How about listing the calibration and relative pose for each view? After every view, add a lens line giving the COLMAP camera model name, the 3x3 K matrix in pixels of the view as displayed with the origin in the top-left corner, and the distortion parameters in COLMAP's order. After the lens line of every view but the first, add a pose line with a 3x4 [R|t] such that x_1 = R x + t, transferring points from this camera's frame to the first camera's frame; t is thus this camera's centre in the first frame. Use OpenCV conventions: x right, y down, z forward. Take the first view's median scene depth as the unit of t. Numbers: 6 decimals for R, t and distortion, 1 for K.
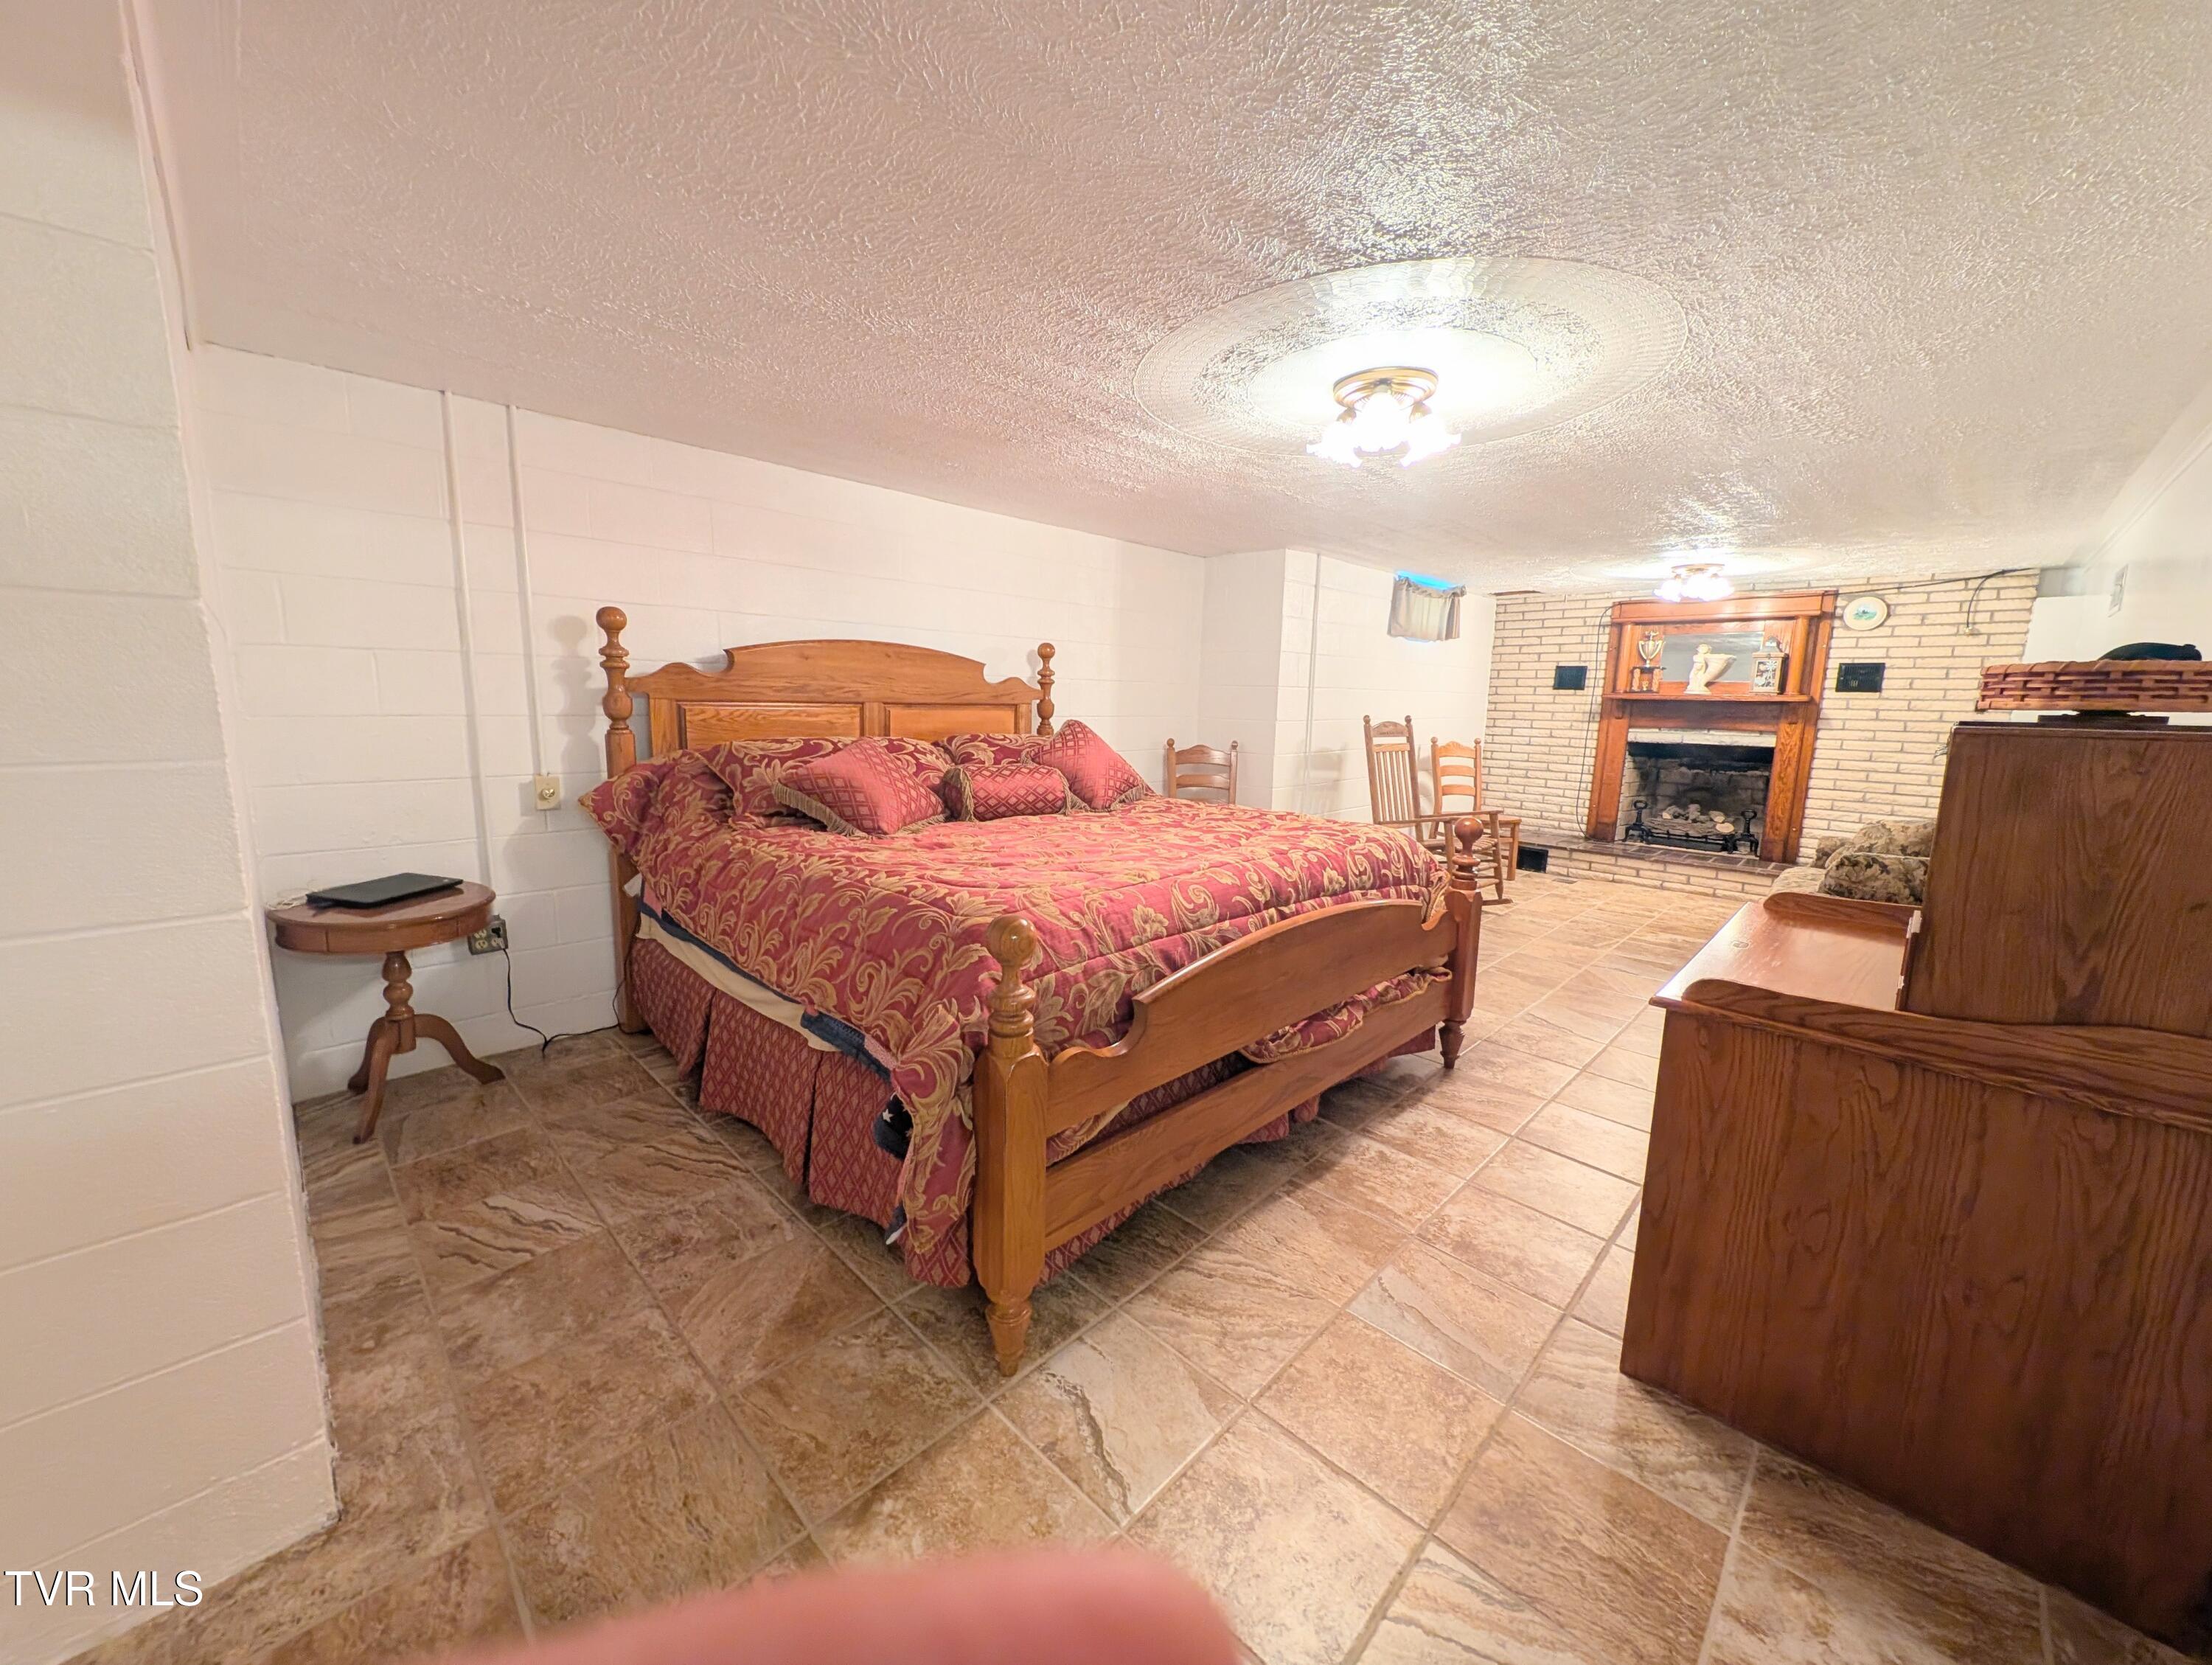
lens RADIAL K [[829.5, 0, 1103.3], [0, 829.5, 831.0], [0, 0, 1]] dist [0.009340, -0.010690]
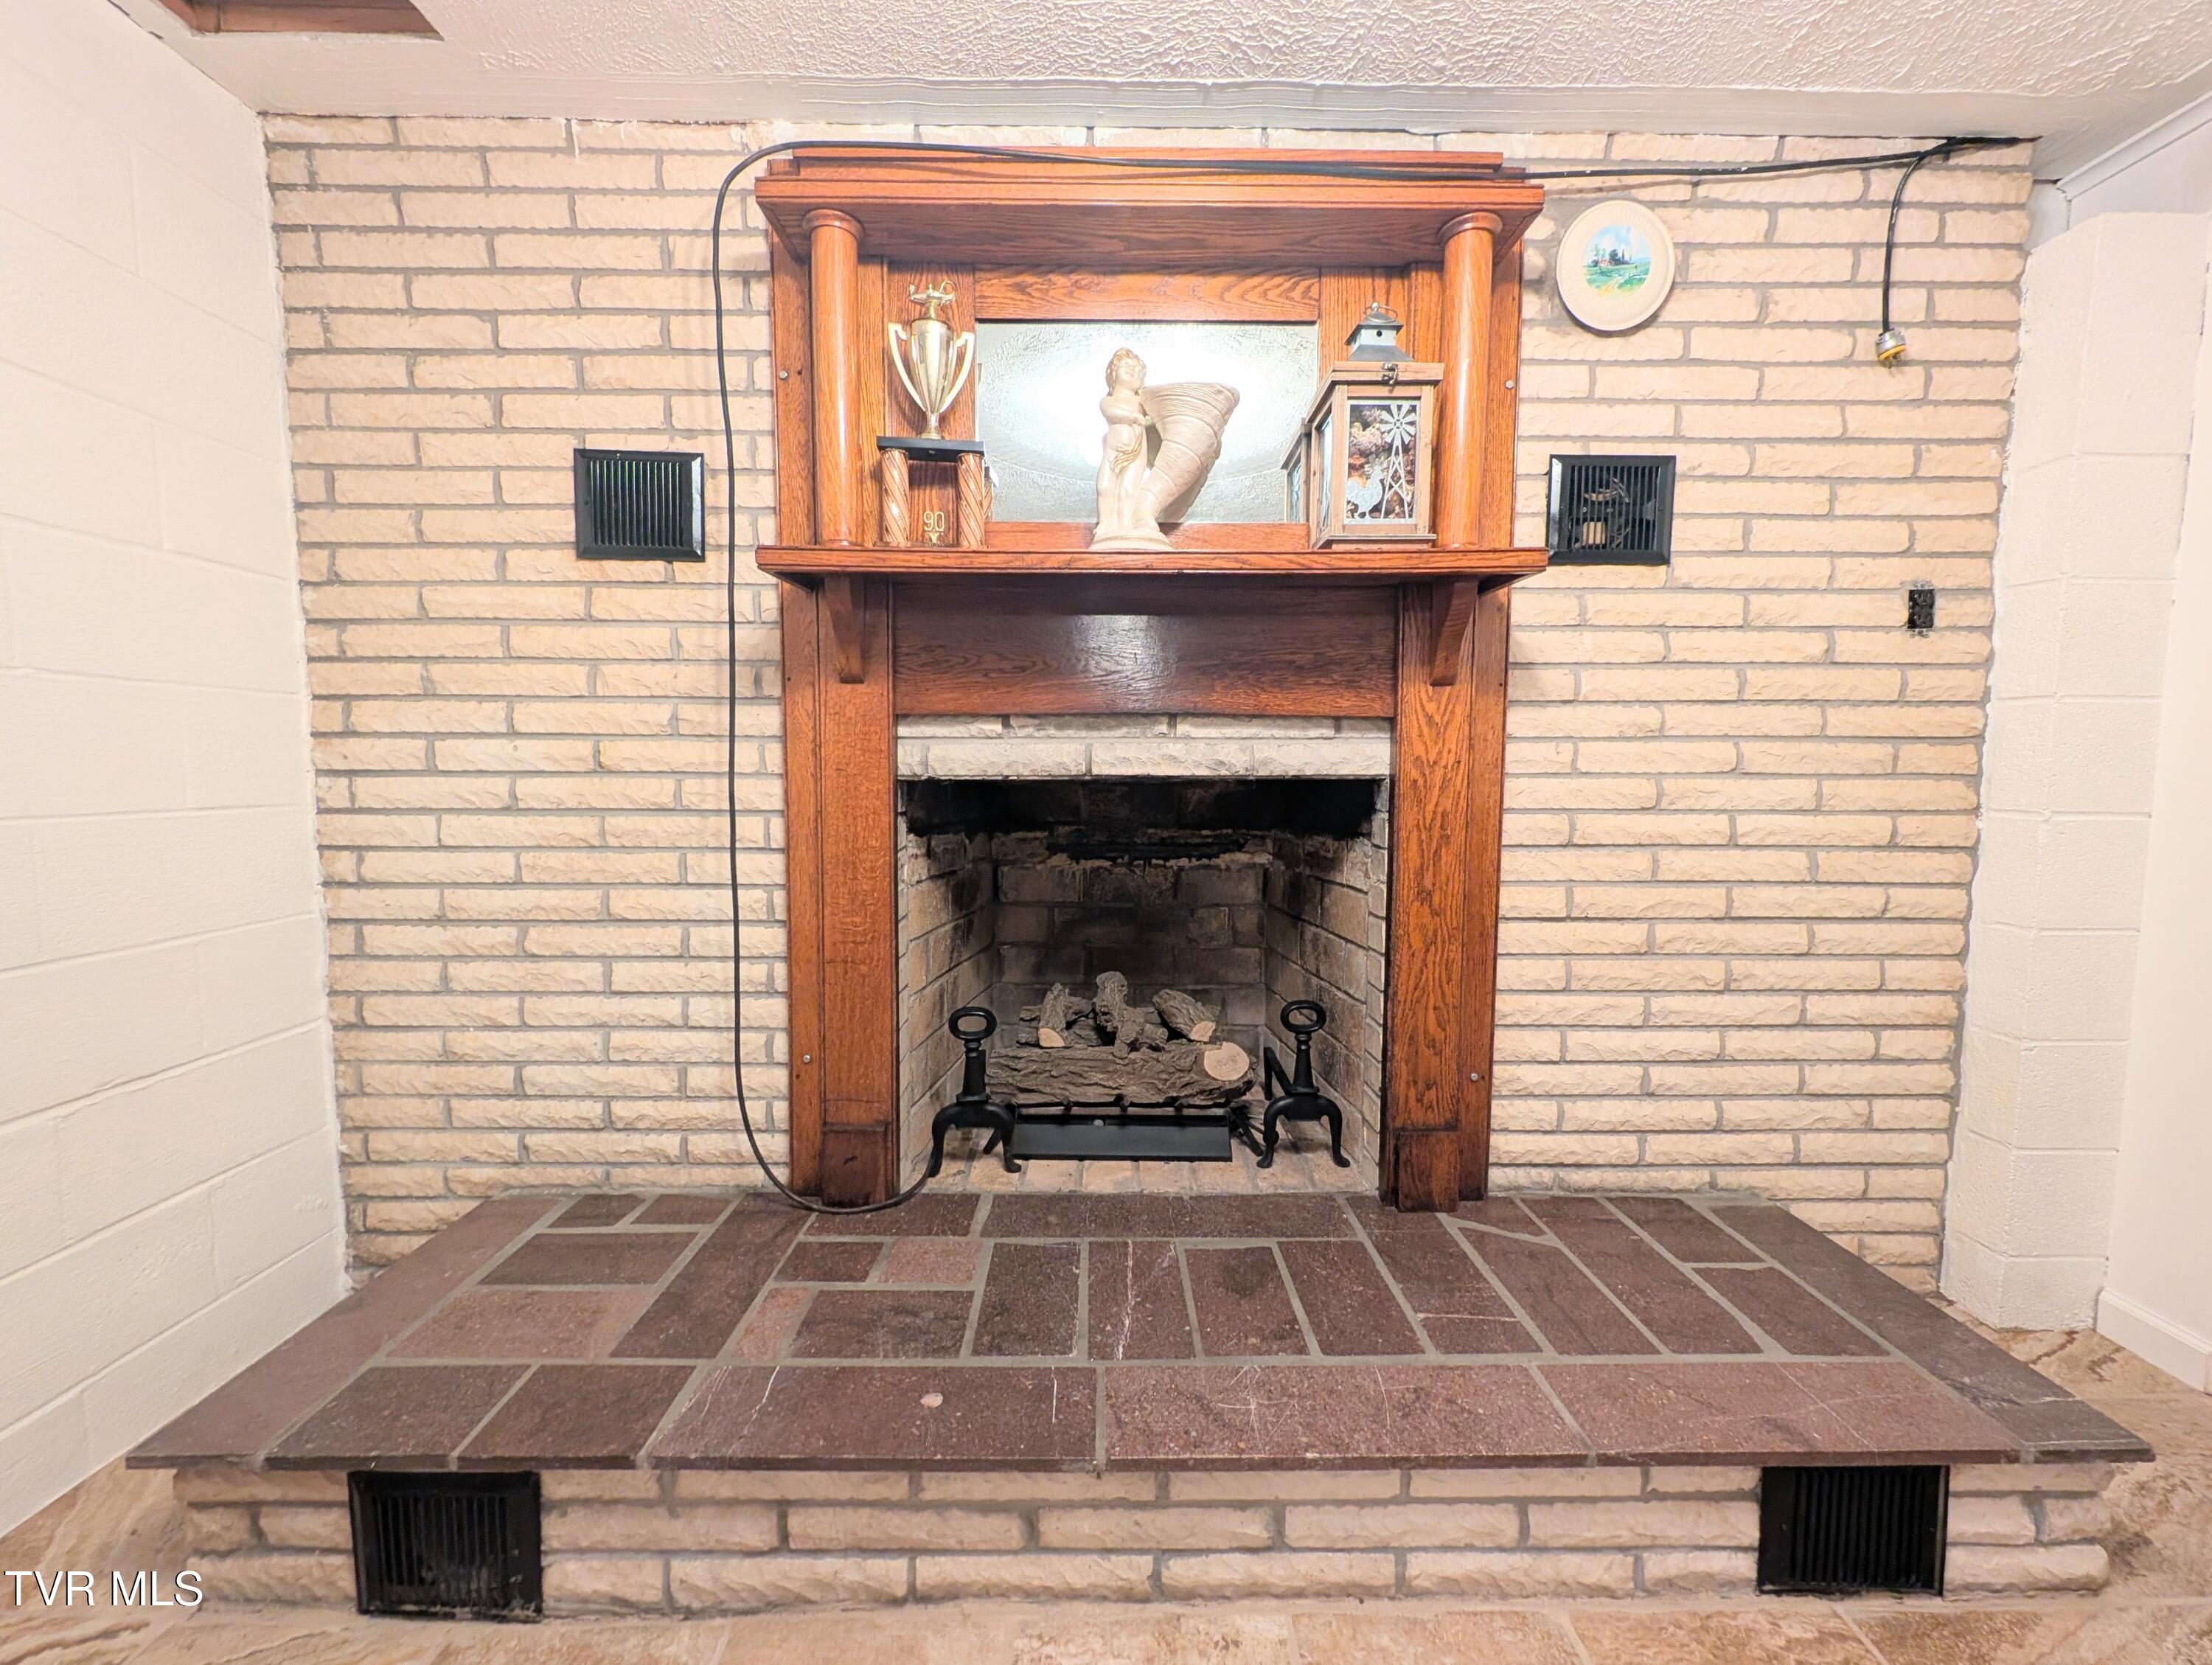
lens RADIAL K [[839.1, 0, 1100.5], [0, 839.1, 827.9], [0, 0, 1]] dist [-0.001522, -0.000452]
pose [[0.708264, -0.070910, 0.702377, 0.509386], [0.122472, 0.992198, -0.023329, -0.081936], [-0.695243, 0.102545, 0.711423, 0.801440]]
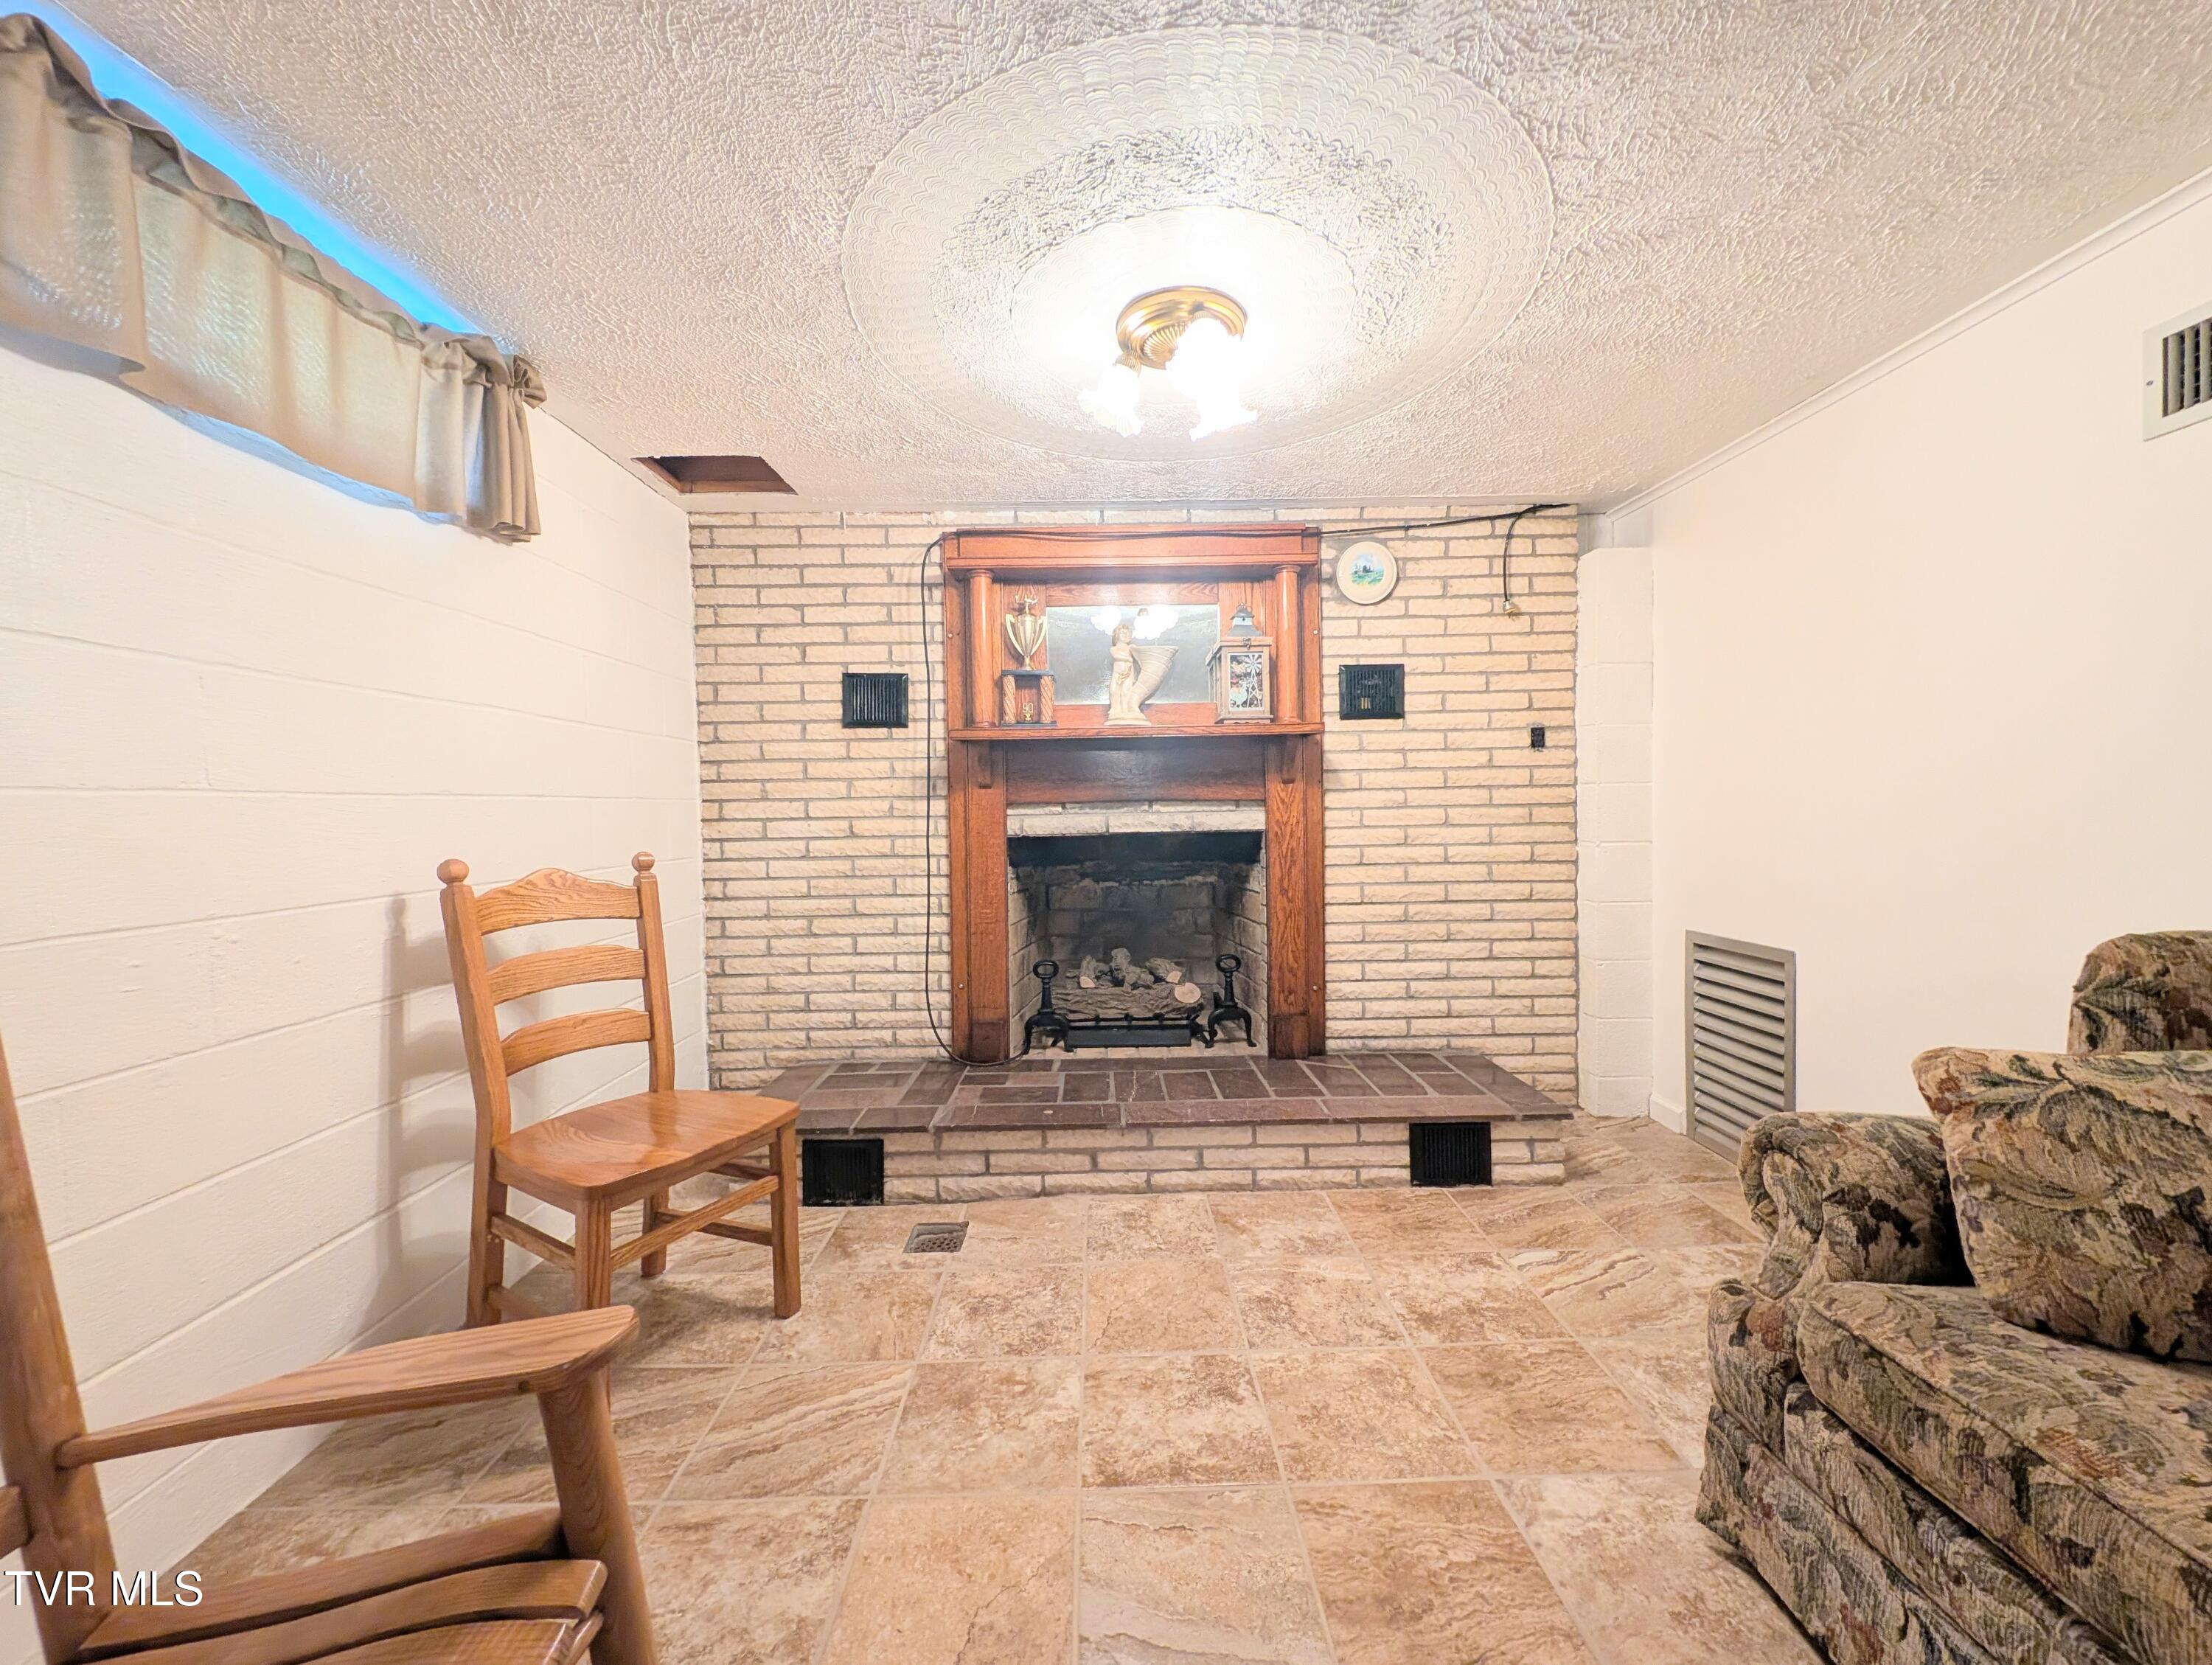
lens RADIAL K [[829.5, 0, 1103.3], [0, 829.5, 831.0], [0, 0, 1]] dist [0.009340, -0.010690]
pose [[0.704745, -0.052676, 0.707502, 0.351187], [0.143782, 0.987150, -0.069726, -0.072501], [-0.694738, 0.150865, 0.703263, 0.652665]]
